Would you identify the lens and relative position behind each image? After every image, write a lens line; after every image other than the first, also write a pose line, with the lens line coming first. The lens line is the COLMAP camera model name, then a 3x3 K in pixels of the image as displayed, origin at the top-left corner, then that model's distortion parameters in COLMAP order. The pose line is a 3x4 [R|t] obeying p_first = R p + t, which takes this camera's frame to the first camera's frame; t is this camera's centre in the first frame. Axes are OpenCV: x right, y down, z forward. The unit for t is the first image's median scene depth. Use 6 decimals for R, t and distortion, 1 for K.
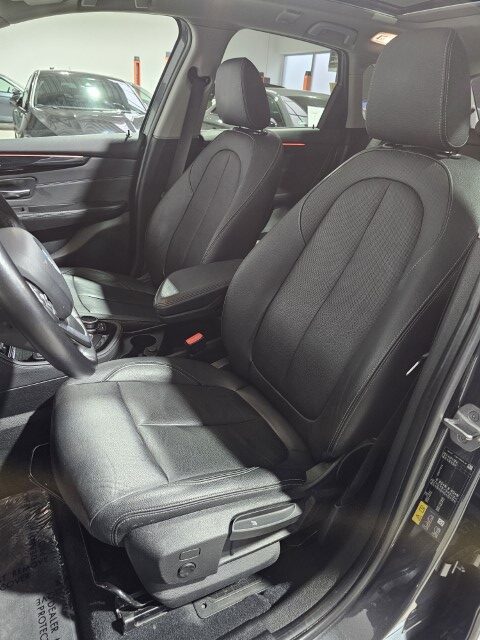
lens RADIAL K [[437.2, 0, 239.3], [0, 437.2, 318.1], [0, 0, 1]] dist [0.048441, -0.031740]
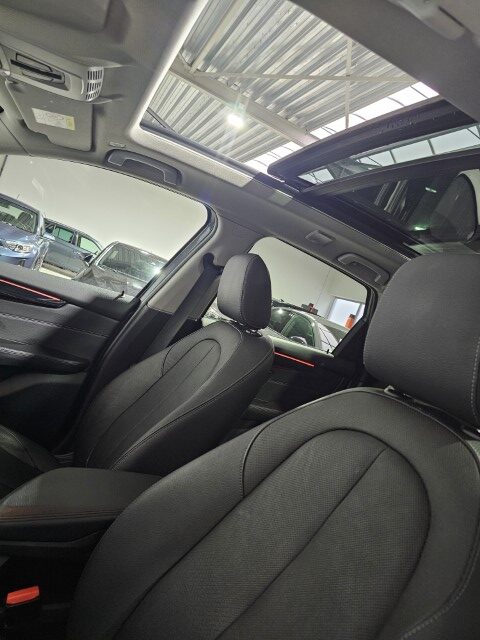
lens RADIAL K [[437.2, 0, 240.7], [0, 437.2, 320.1], [0, 0, 1]] dist [0.048441, -0.031740]
pose [[0.950479, 0.292907, -0.103899, 0.092560], [-0.309236, 0.857949, -0.410239, -0.082655], [-0.031022, 0.422053, 0.906040, 0.210286]]
